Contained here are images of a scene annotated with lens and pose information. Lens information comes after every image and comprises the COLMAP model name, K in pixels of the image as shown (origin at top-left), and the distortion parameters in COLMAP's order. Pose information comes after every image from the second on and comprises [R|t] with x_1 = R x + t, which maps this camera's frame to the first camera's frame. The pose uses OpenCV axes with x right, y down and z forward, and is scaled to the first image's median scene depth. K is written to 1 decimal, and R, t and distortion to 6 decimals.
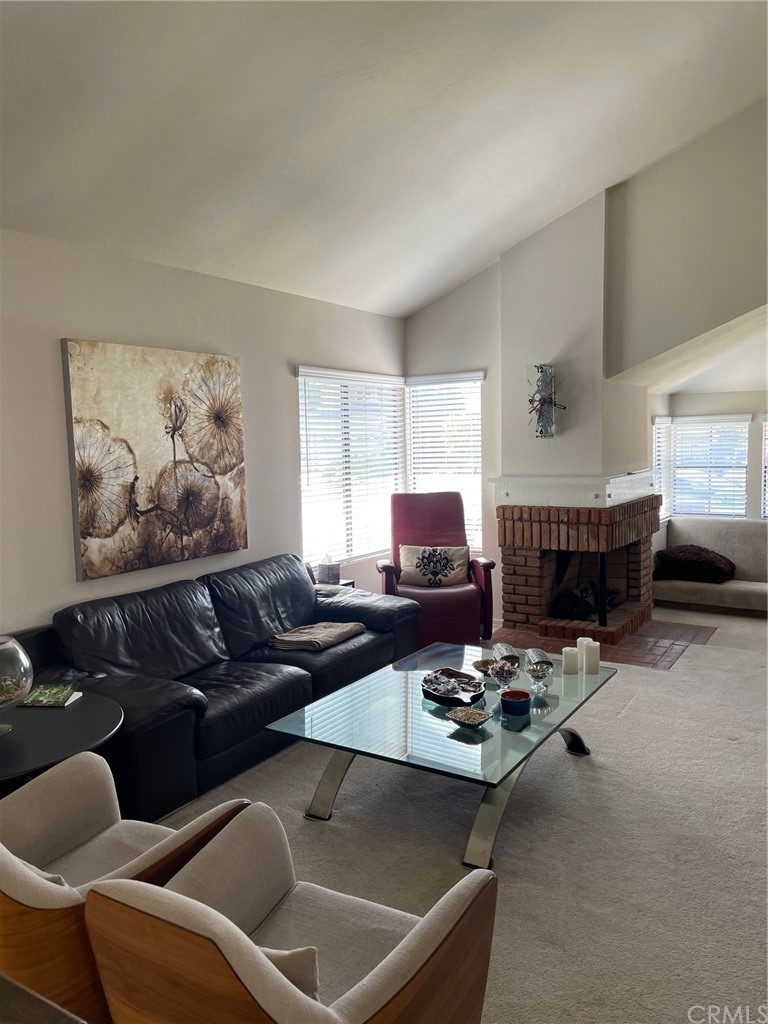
lens RADIAL K [[777.5, 0, 379.2], [0, 777.5, 507.0], [0, 0, 1]] dist [0.061749, -0.076813]
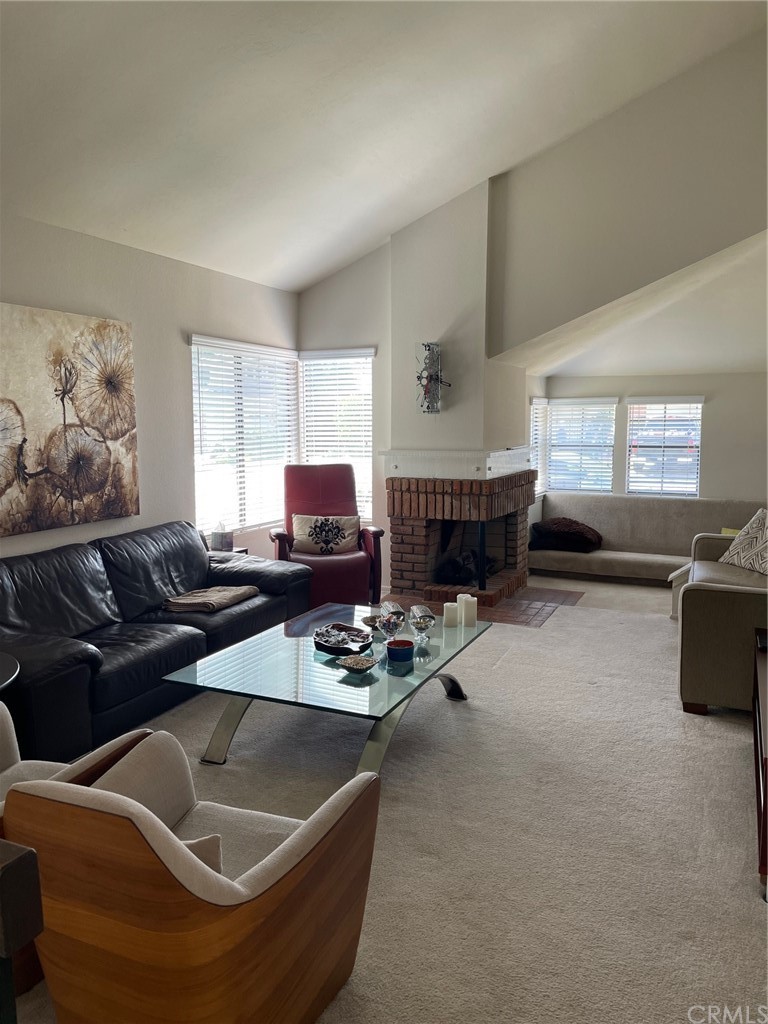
lens RADIAL K [[777.5, 0, 382.4], [0, 777.5, 504.1], [0, 0, 1]] dist [0.061749, -0.076813]
pose [[0.989655, 0.005649, 0.143353, -0.004093], [-0.008404, 0.999791, 0.018619, 0.018542], [-0.143218, -0.019631, 0.989496, -0.041466]]
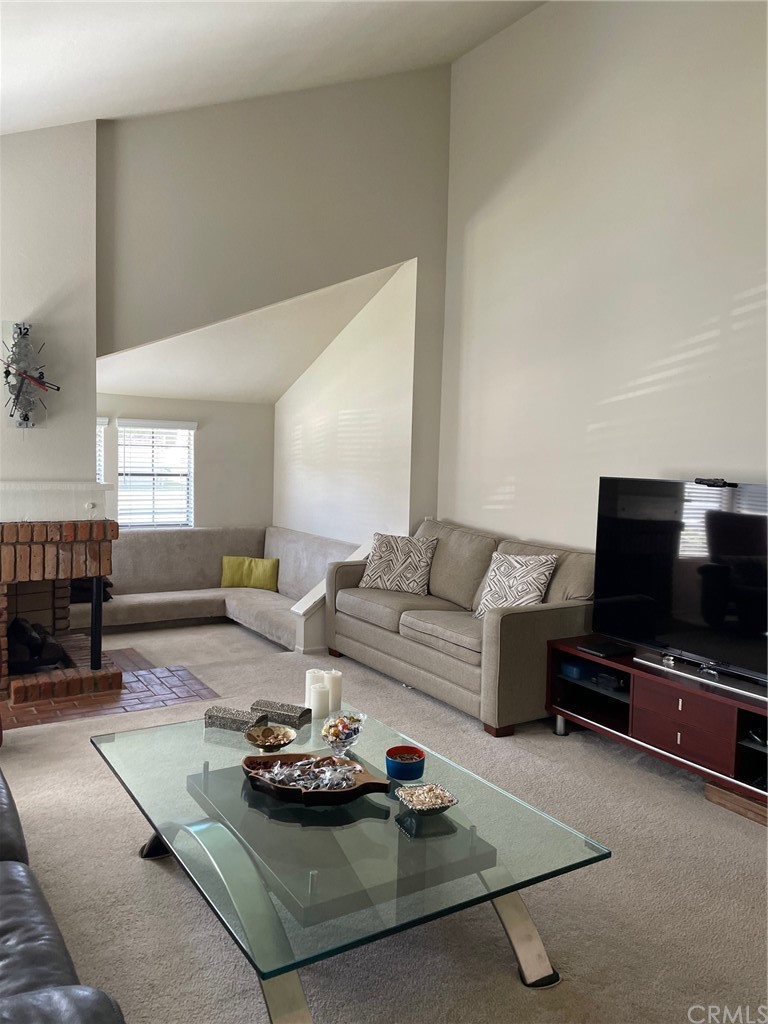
lens RADIAL K [[777.5, 0, 379.4], [0, 777.5, 508.9], [0, 0, 1]] dist [0.061749, -0.076813]
pose [[0.432900, -0.029052, 0.900974, -0.362300], [0.045690, 0.998903, 0.010256, -0.006288], [-0.900283, 0.036726, 0.433753, 0.468825]]
